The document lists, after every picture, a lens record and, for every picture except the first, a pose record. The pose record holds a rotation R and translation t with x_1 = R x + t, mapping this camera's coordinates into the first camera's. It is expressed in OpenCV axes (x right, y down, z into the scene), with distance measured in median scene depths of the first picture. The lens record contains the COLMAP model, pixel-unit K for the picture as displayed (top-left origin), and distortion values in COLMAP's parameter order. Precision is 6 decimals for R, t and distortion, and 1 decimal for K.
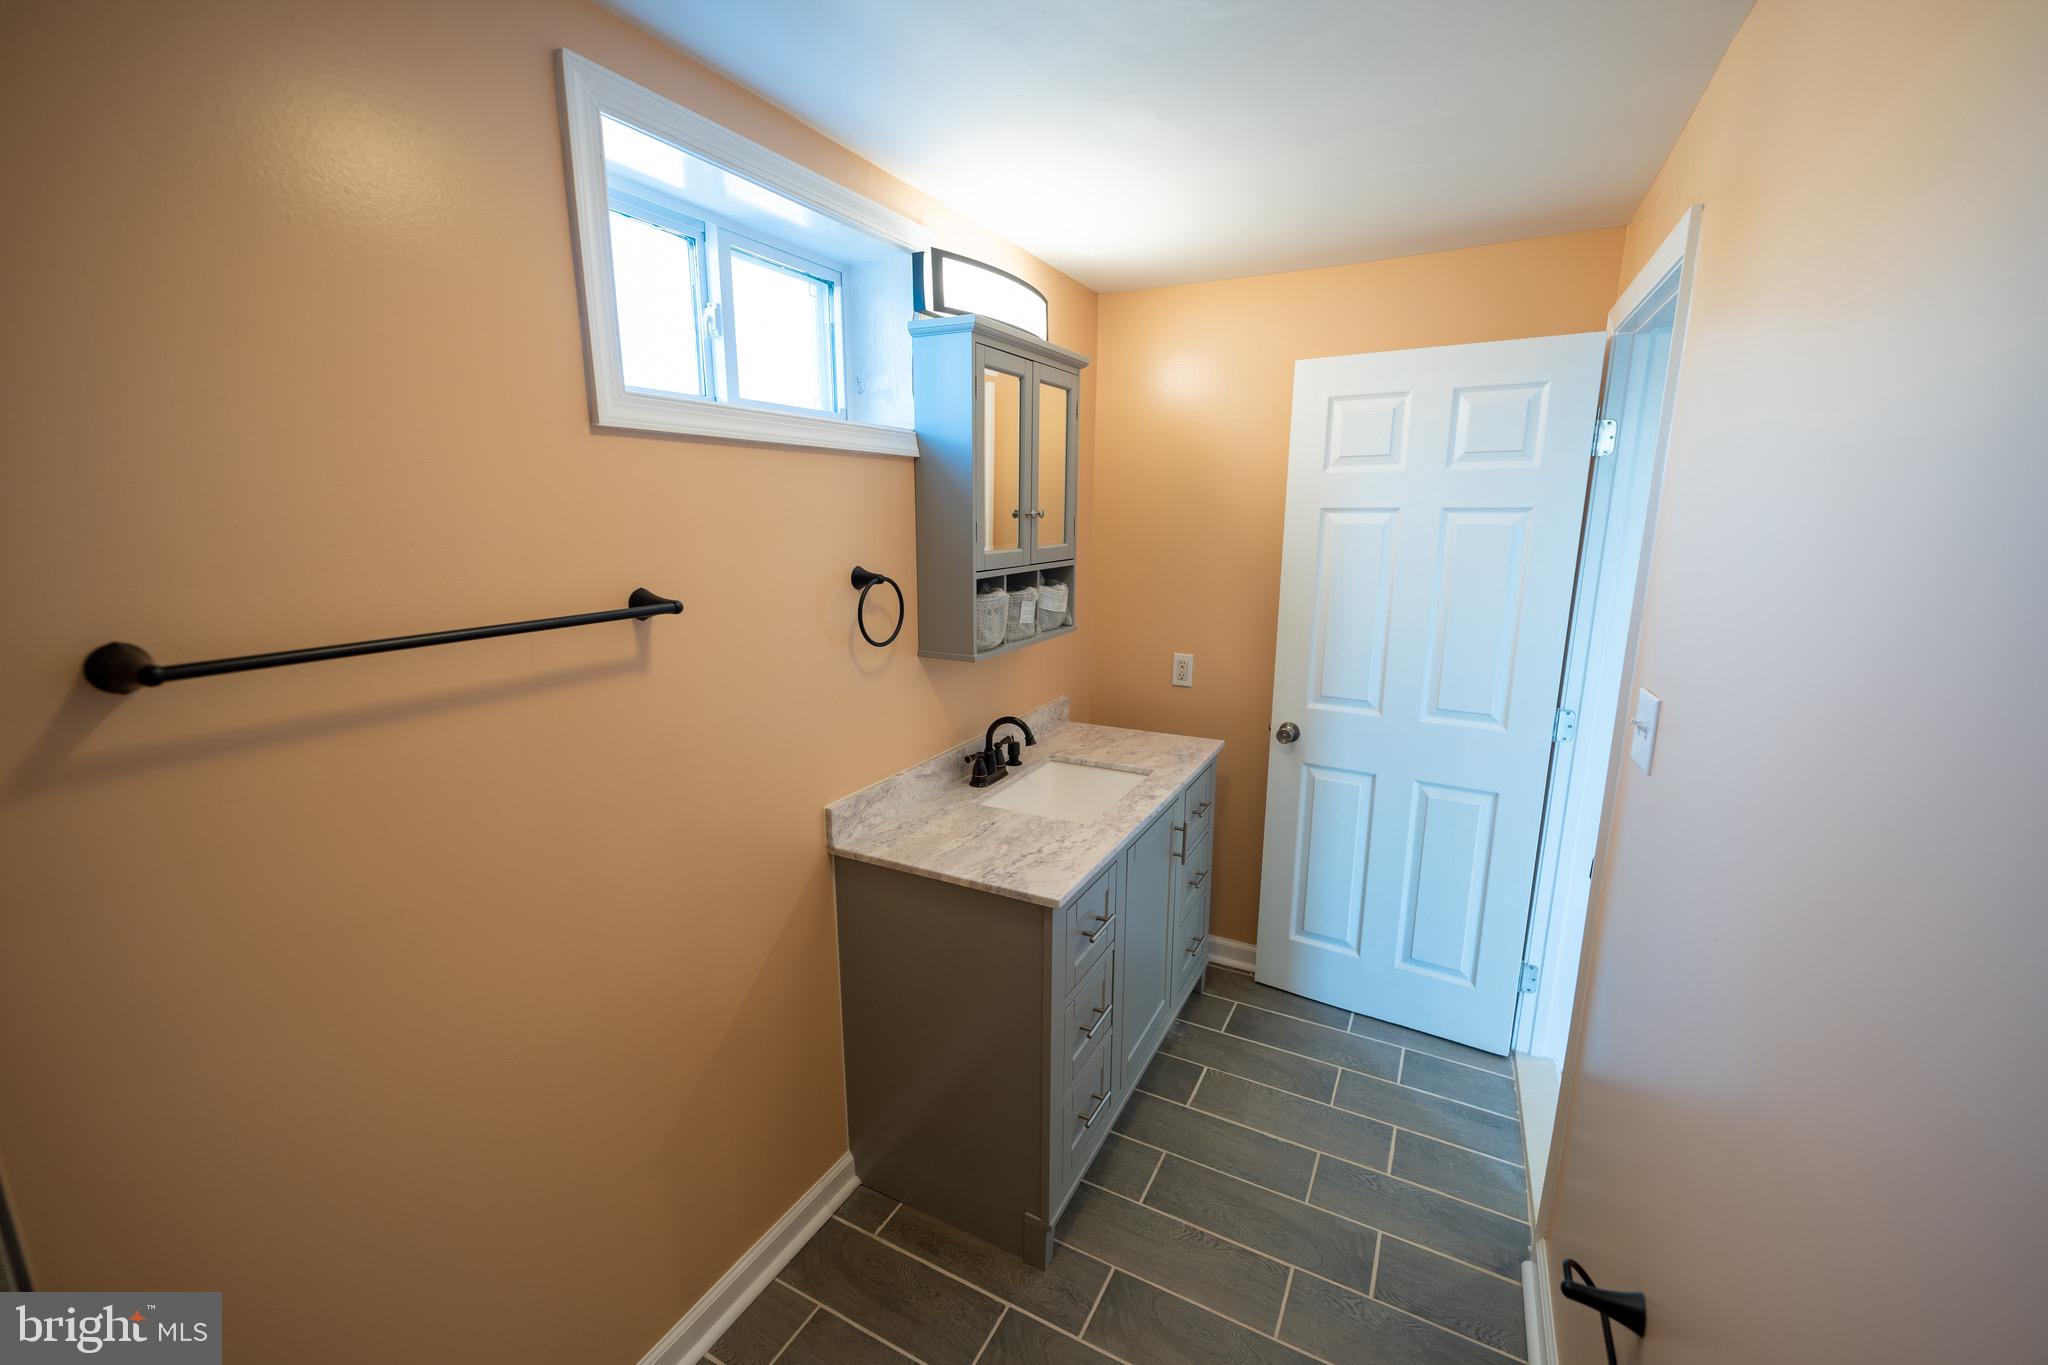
lens RADIAL K [[823.7, 0, 1022.9], [0, 823.7, 684.9], [0, 0, 1]] dist [-0.000305, -0.000245]
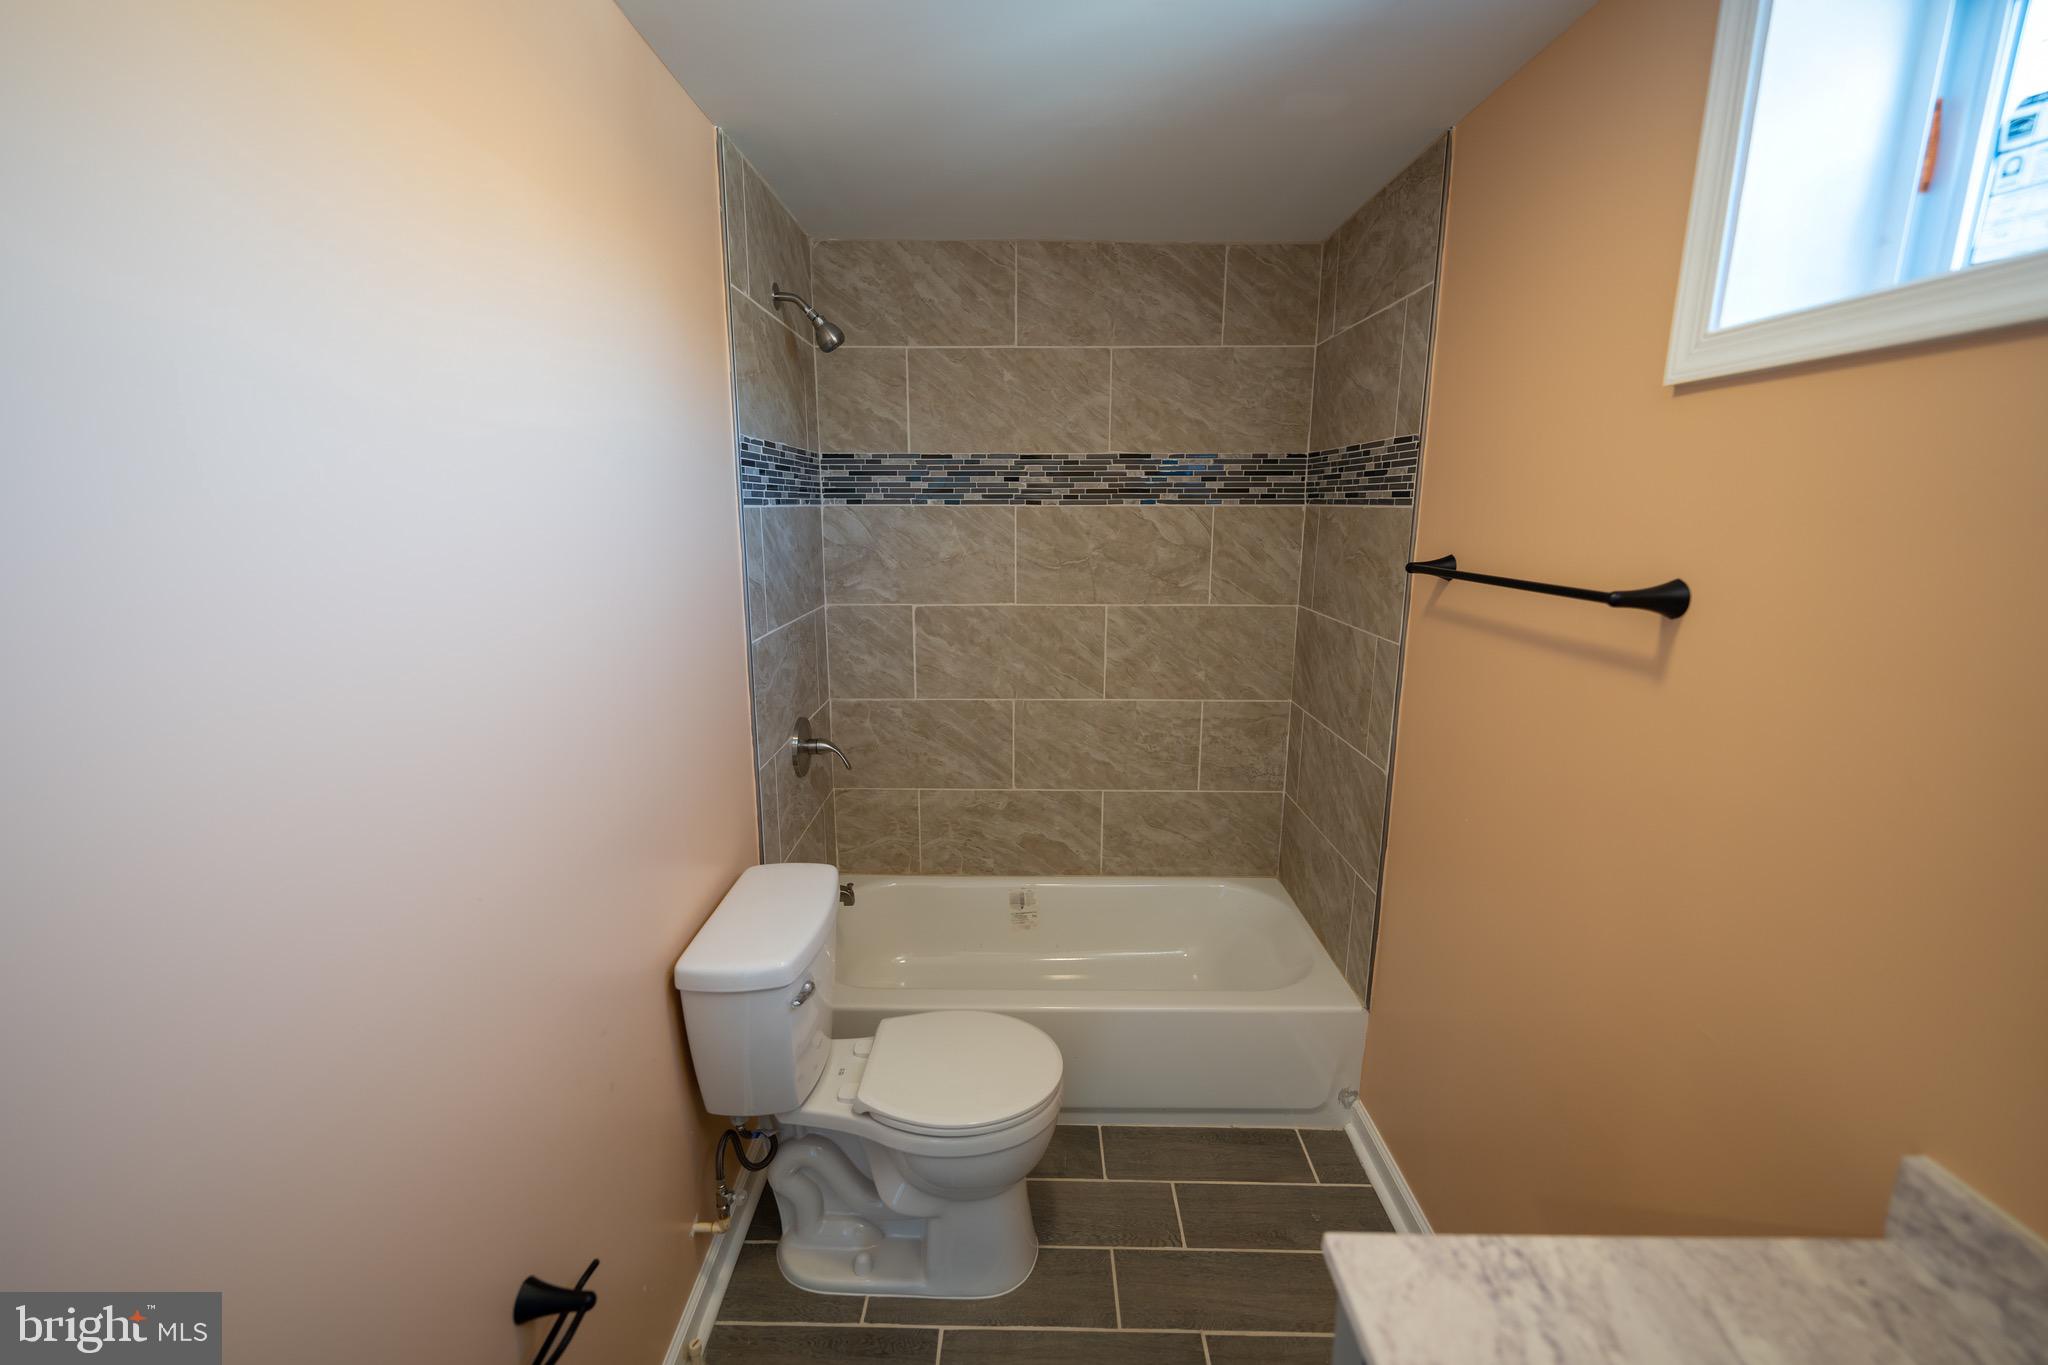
lens RADIAL K [[842.4, 0, 1022.5], [0, 842.4, 683.1], [0, 0, 1]] dist [0.001432, -0.001222]
pose [[-0.887915, 0.097014, -0.449662, 0.333789], [-0.096822, 0.916197, 0.388856, -0.193618], [0.449703, 0.388808, -0.804112, 0.966816]]
